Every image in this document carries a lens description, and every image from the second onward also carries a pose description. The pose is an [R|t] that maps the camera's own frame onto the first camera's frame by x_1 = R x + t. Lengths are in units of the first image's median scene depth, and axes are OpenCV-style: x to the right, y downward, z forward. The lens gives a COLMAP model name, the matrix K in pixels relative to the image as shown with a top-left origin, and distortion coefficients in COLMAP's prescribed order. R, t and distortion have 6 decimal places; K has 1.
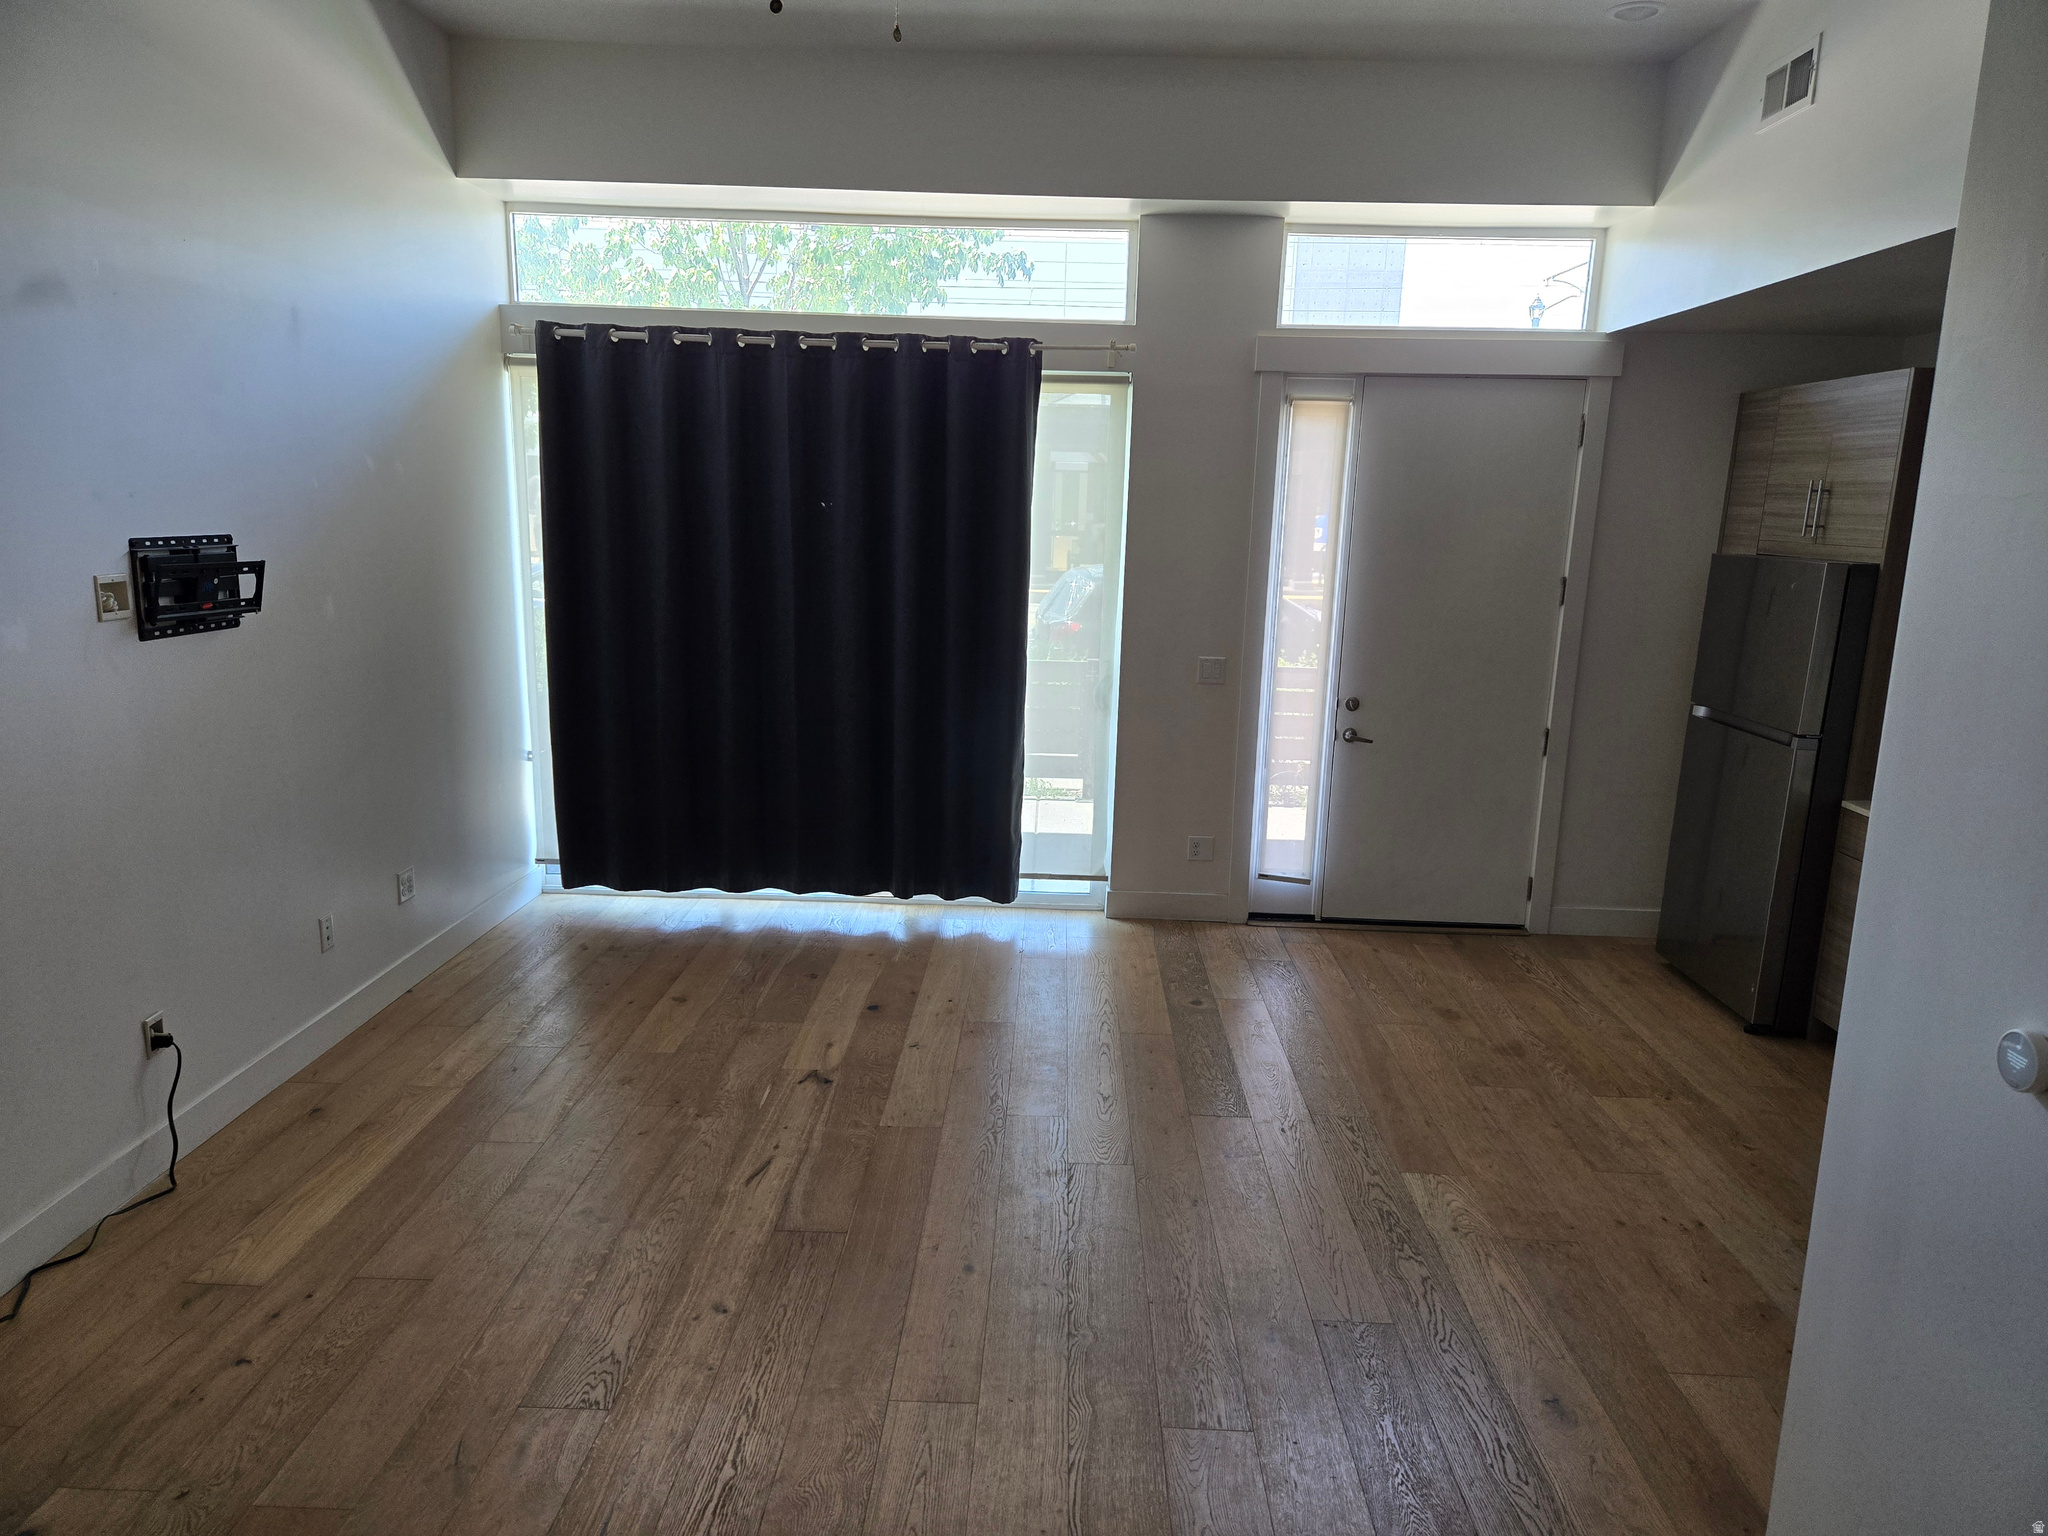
lens RADIAL K [[1377.2, 0, 1027.6], [0, 1377.2, 801.2], [0, 0, 1]] dist [0.054483, -0.001624]
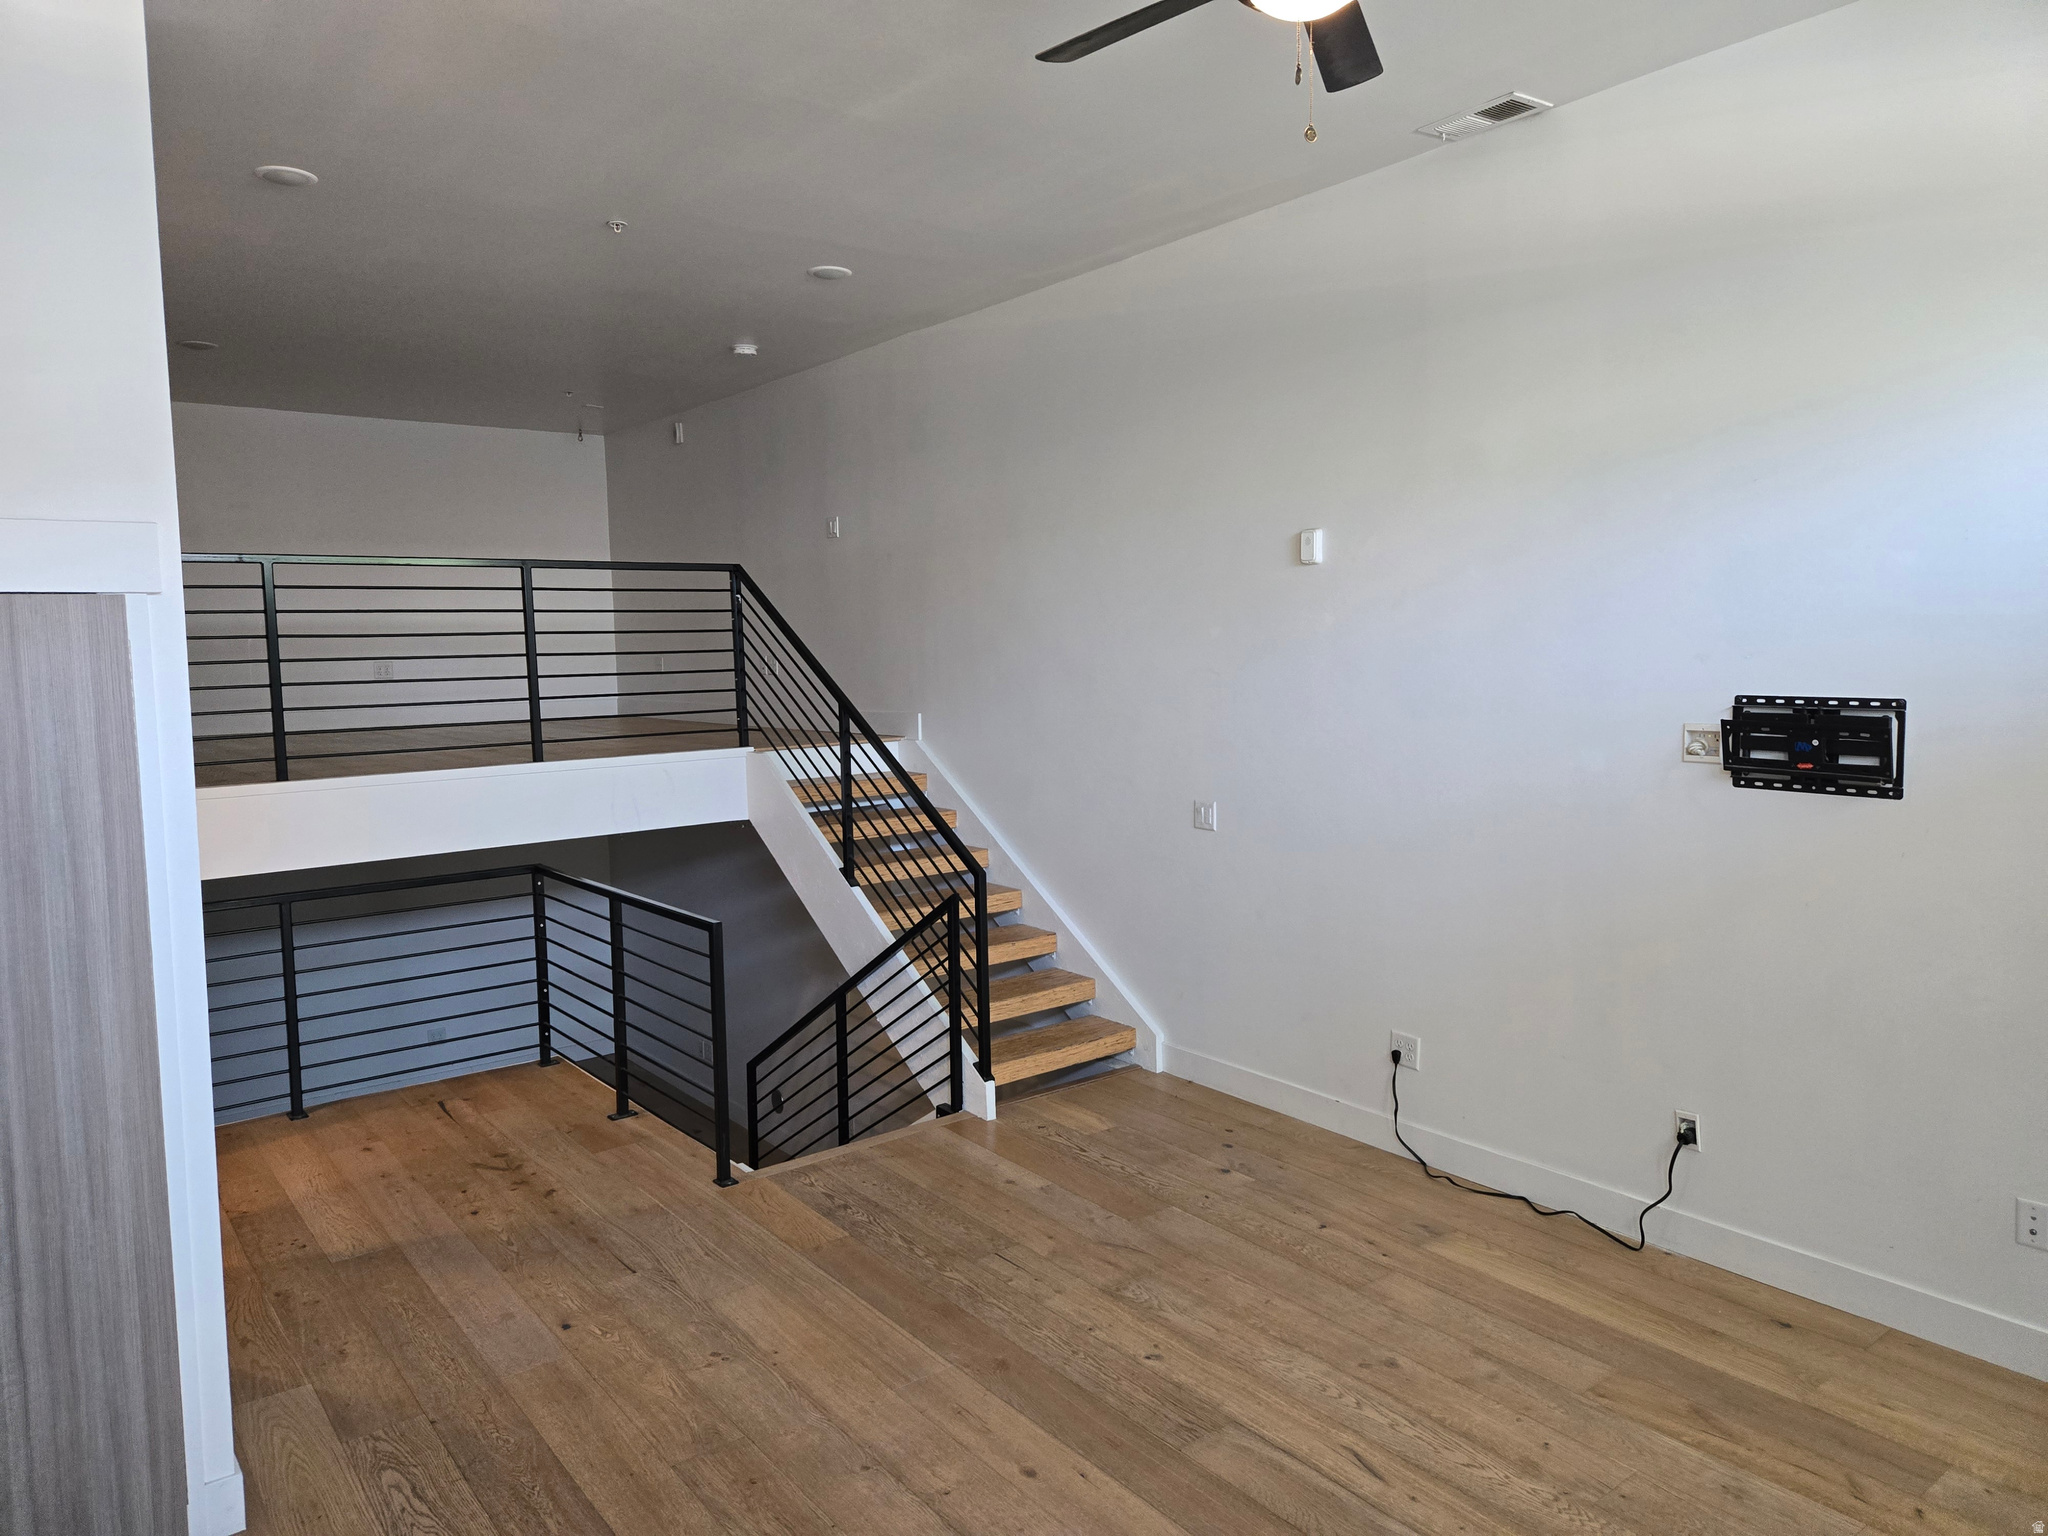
lens RADIAL K [[1375.2, 0, 1001.7], [0, 1375.2, 775.0], [0, 0, 1]] dist [0.074974, -0.060164]
pose [[-0.781586, 0.051000, -0.621710, 0.309719], [-0.140331, 0.956731, 0.254899, -0.200083], [0.607808, 0.286470, -0.740610, 0.910802]]
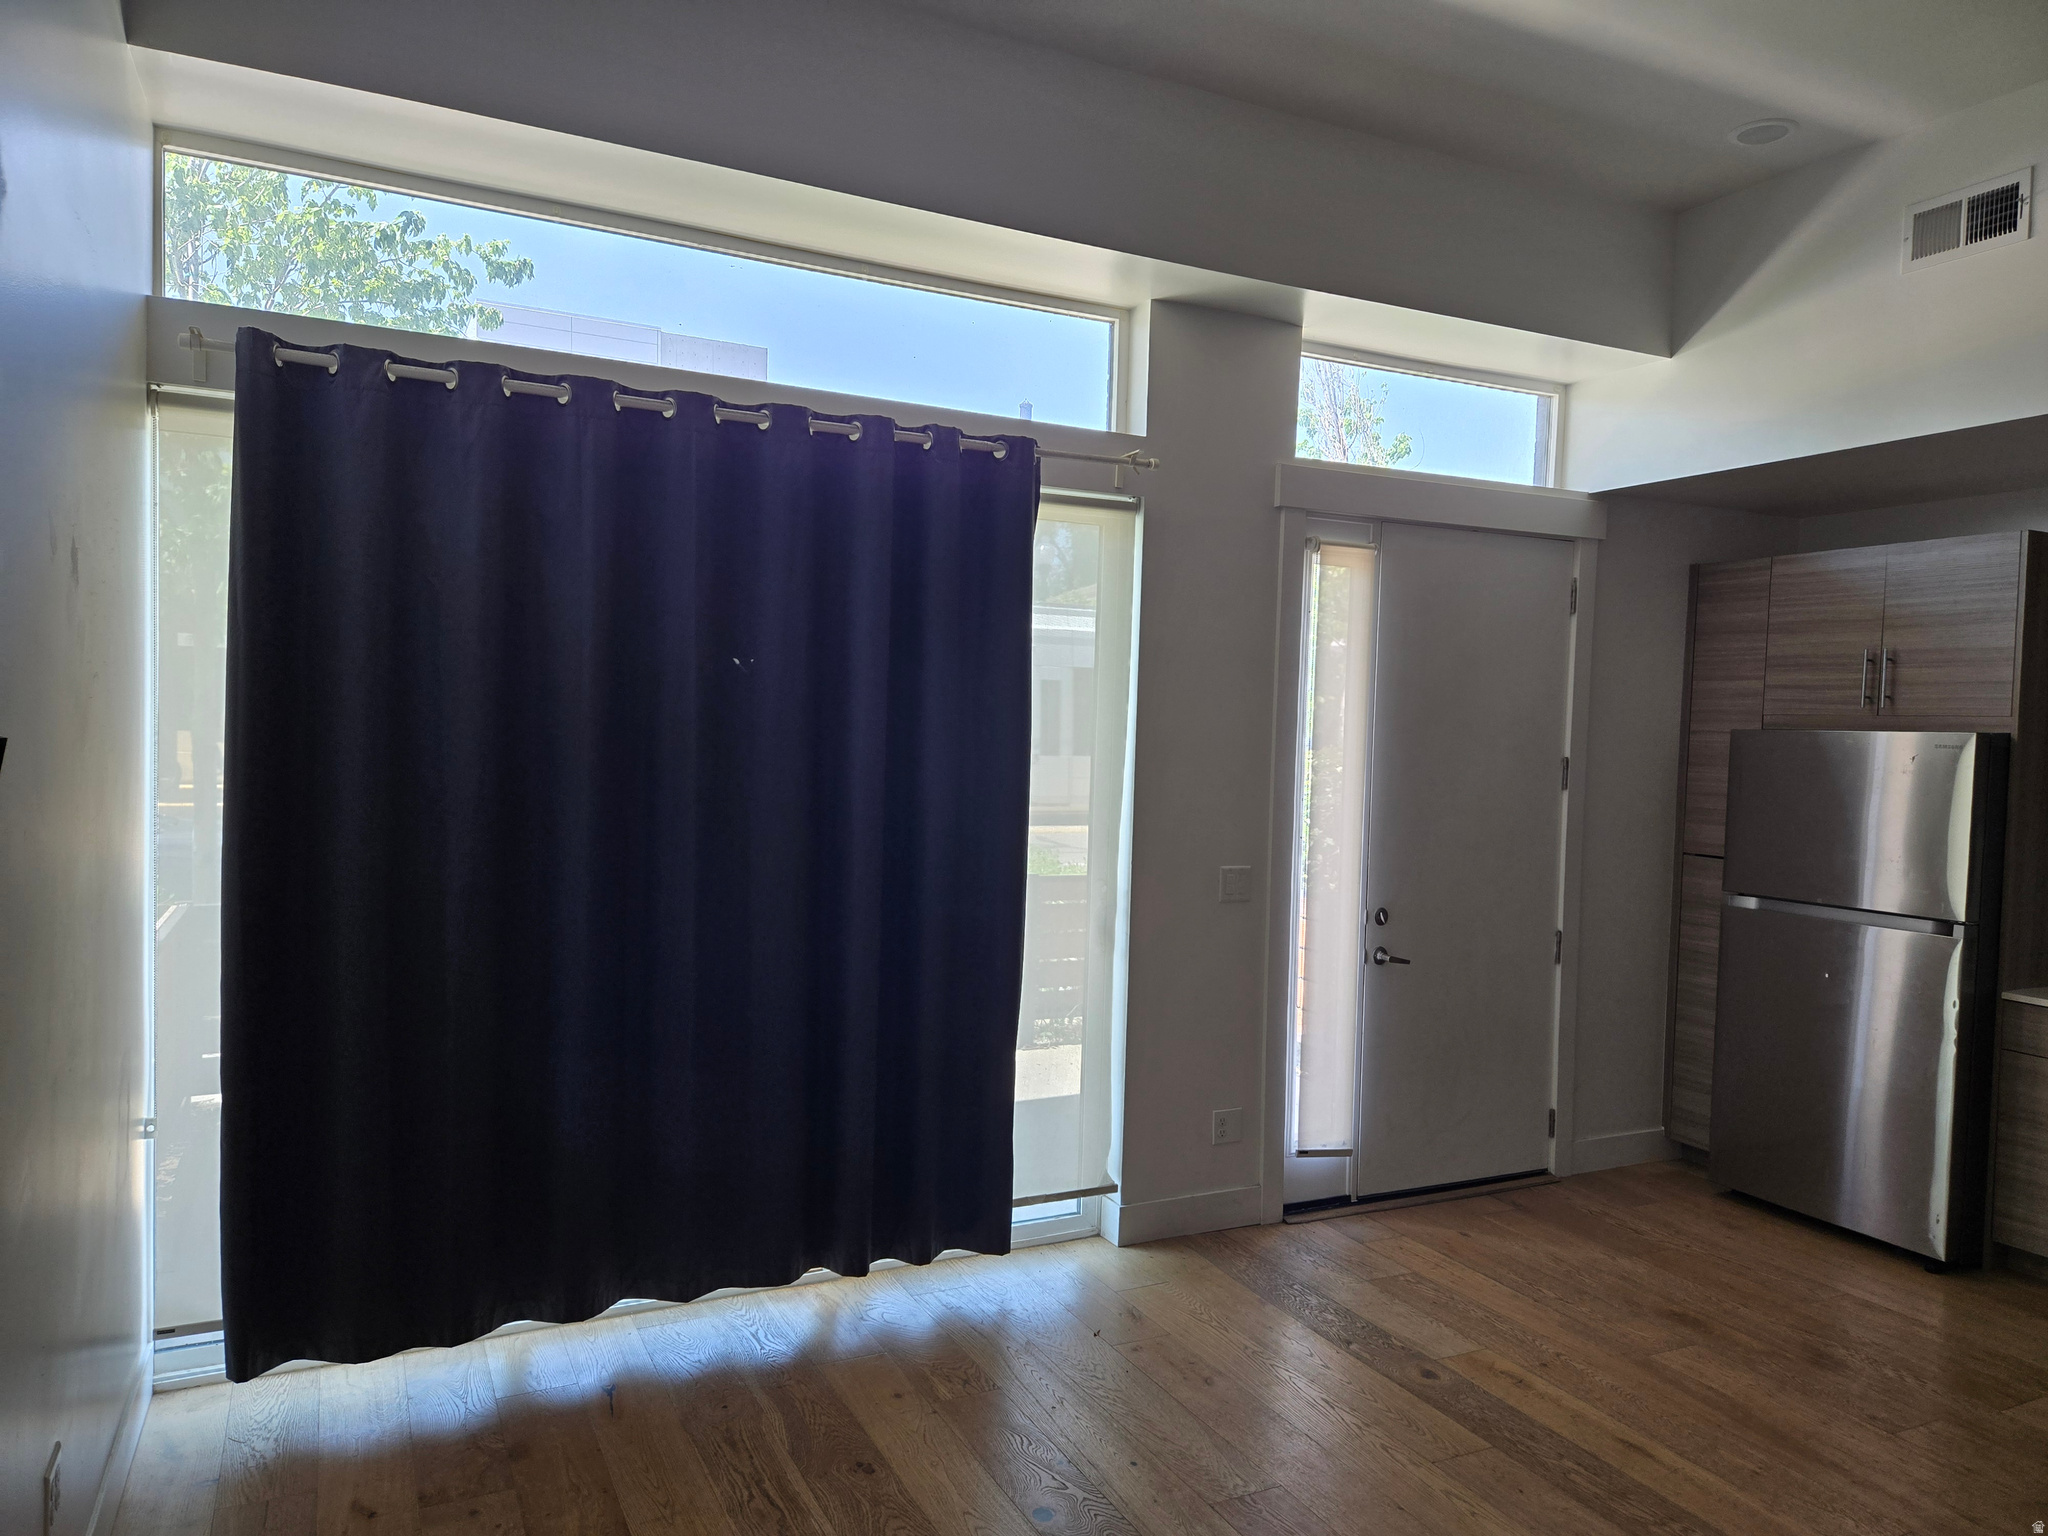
lens RADIAL K [[1375.2, 0, 1001.7], [0, 1375.2, 775.0], [0, 0, 1]] dist [0.074974, -0.060164]
pose [[0.886456, -0.021132, 0.462330, -0.342116], [0.098383, 0.984729, -0.143628, -0.060238], [-0.452235, 0.172805, 0.874998, 0.403809]]
